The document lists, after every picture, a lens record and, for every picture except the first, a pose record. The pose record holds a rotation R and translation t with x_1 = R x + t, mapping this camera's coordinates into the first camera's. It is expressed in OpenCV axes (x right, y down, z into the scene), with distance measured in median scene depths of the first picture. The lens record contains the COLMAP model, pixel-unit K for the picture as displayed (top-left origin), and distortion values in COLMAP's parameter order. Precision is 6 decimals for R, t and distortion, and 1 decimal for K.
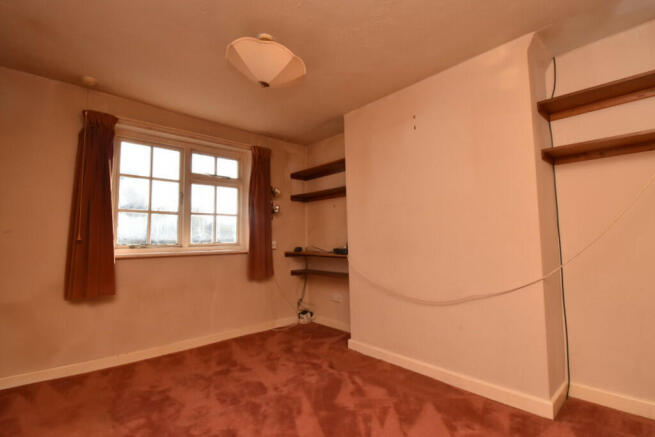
lens RADIAL K [[293.0, 0, 327.5], [0, 293.0, 218.5], [0, 0, 1]] dist [-0.000396, -0.015763]
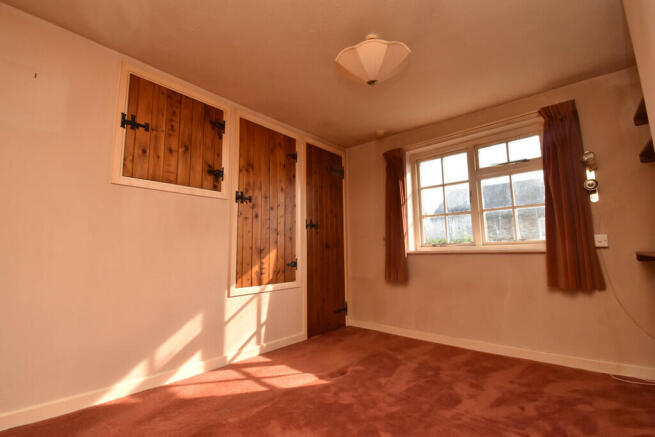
lens RADIAL K [[293.0, 0, 327.5], [0, 293.0, 218.5], [0, 0, 1]] dist [-0.000396, -0.015763]
pose [[0.102207, -0.114700, -0.988128, 0.454602], [0.078832, 0.991140, -0.106896, 0.075948], [0.991635, -0.066971, 0.110344, 0.418196]]
